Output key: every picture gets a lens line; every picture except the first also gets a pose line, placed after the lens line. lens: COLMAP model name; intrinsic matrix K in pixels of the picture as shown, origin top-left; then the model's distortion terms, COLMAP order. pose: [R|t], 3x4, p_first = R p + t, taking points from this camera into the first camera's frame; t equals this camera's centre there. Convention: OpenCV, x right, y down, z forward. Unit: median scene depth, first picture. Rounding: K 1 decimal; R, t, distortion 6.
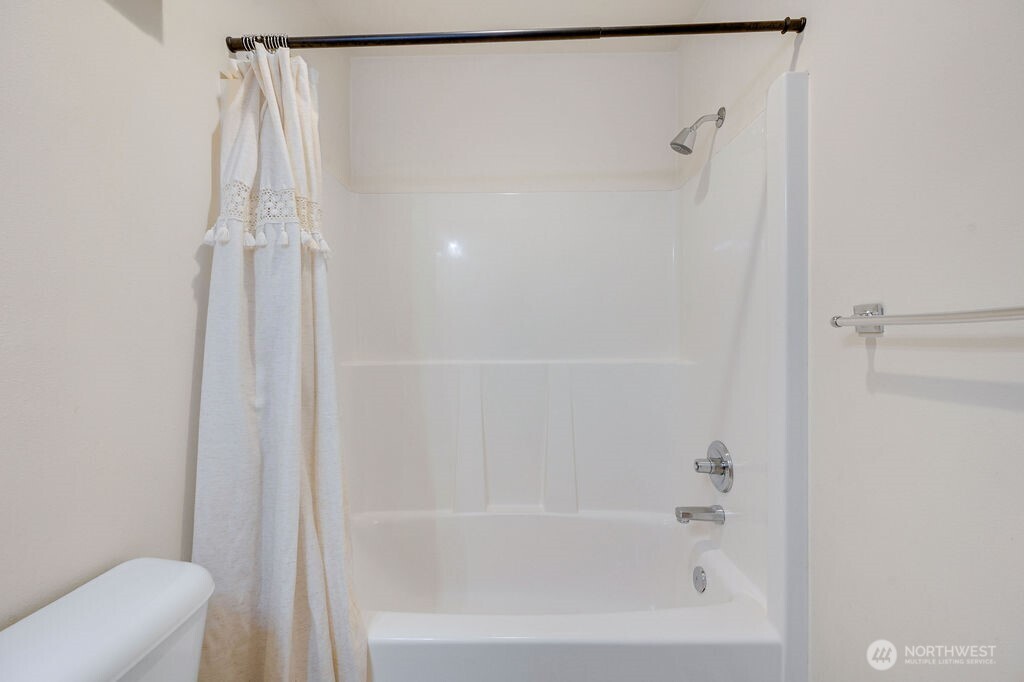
lens RADIAL K [[400.5, 0, 512.2], [0, 400.5, 339.1], [0, 0, 1]] dist [-0.002093, -0.000051]
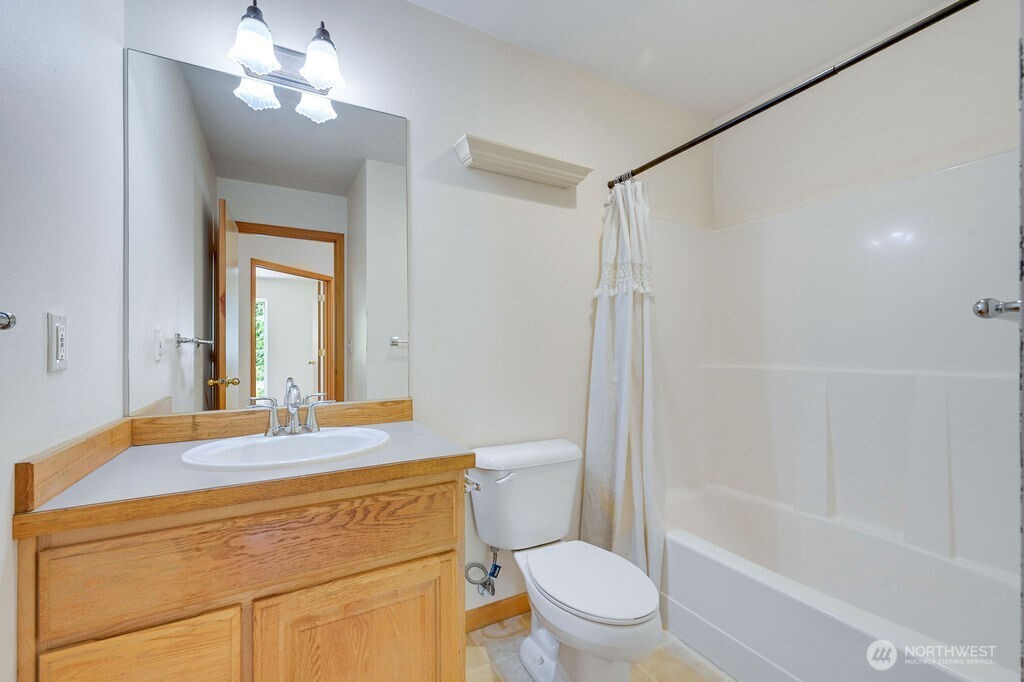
lens RADIAL K [[441.3, 0, 515.6], [0, 441.3, 344.7], [0, 0, 1]] dist [0.002636, 0.000208]
pose [[0.504451, -0.001359, -0.863439, 0.877513], [-0.005219, 0.999976, -0.004623, 0.007906], [0.863424, 0.006839, 0.504432, -0.415808]]
